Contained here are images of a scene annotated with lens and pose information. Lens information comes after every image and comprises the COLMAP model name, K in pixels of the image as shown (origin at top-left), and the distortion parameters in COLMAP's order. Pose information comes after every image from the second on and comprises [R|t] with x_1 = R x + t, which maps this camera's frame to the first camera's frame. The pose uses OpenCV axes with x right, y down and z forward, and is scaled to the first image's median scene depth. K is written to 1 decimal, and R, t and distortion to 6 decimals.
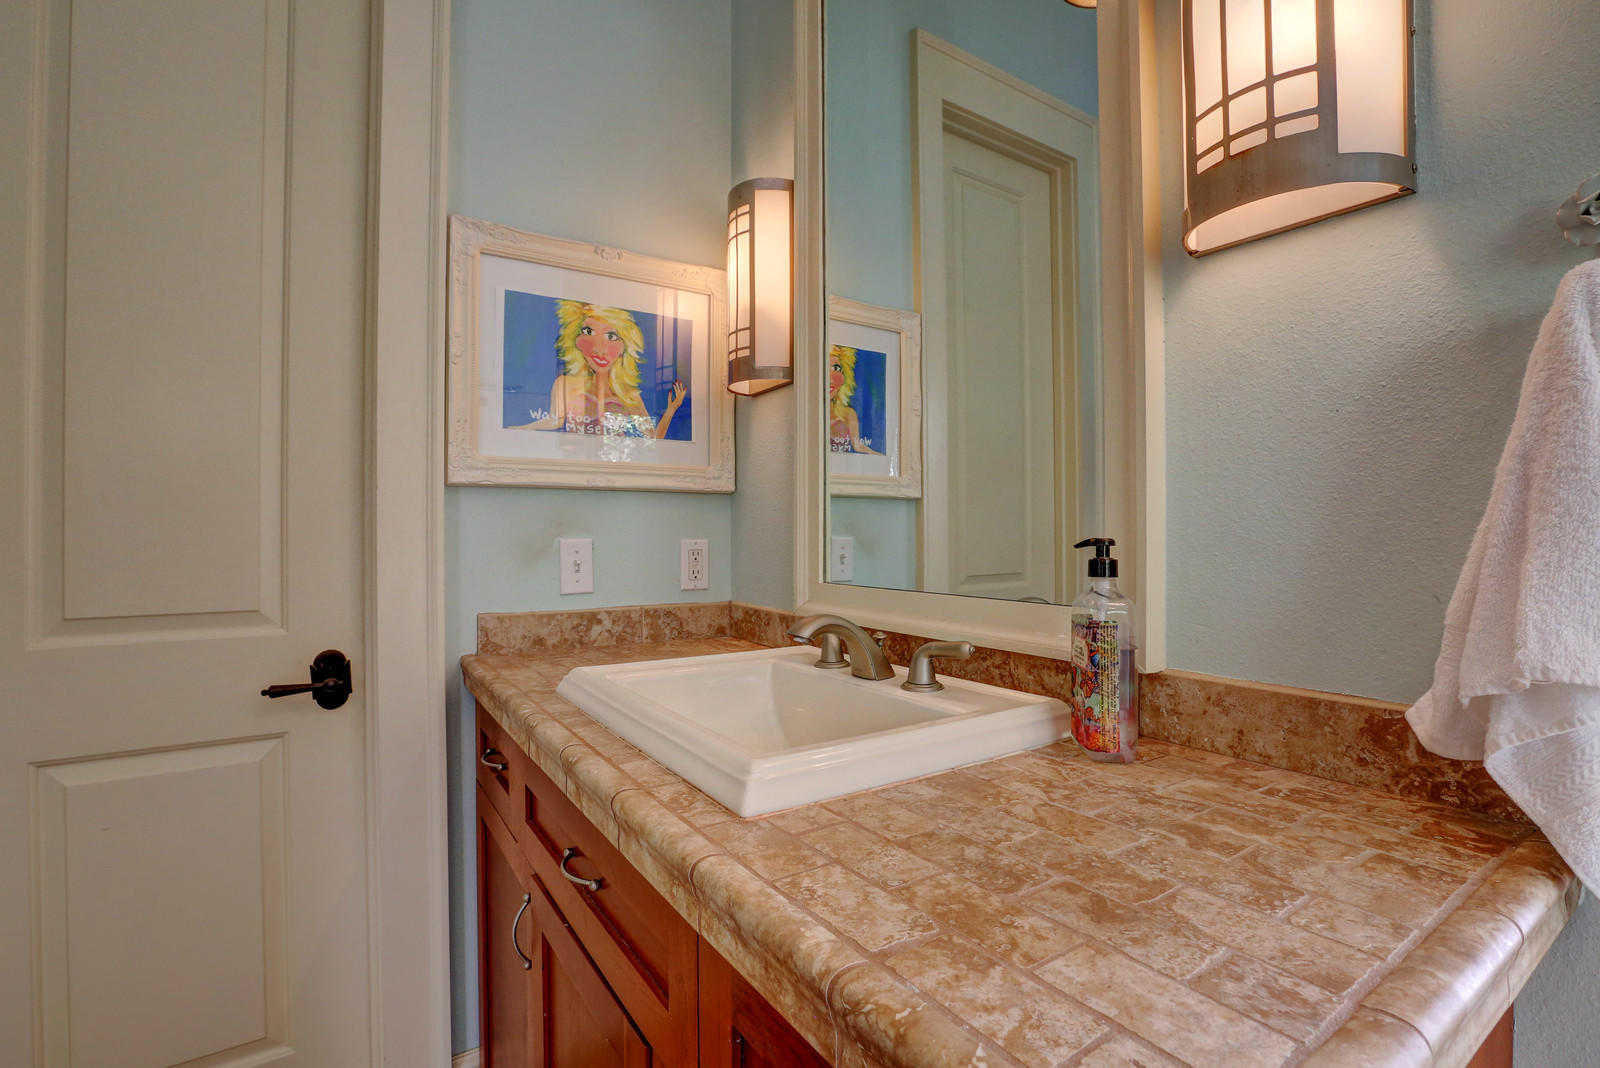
lens RADIAL K [[756.7, 0, 880.9], [0, 756.7, 532.9], [0, 0, 1]] dist [-0.039575, 0.013221]
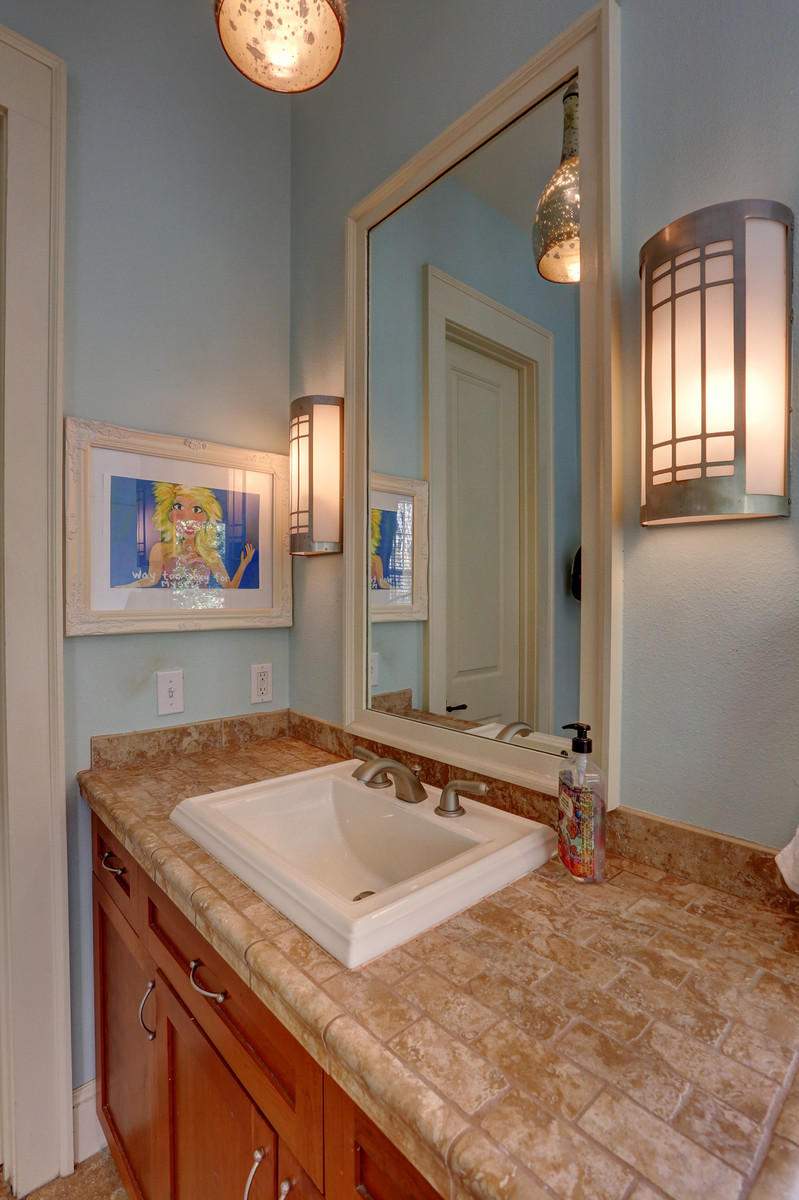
lens RADIAL K [[567.5, 0, 455.4], [0, 567.5, 585.2], [0, 0, 1]] dist [-0.039575, 0.013221]
pose [[0.988441, 0.011720, 0.151155, -0.117439], [-0.014004, 0.999803, 0.014053, -0.274194], [-0.150961, -0.016007, 0.988410, -0.040208]]
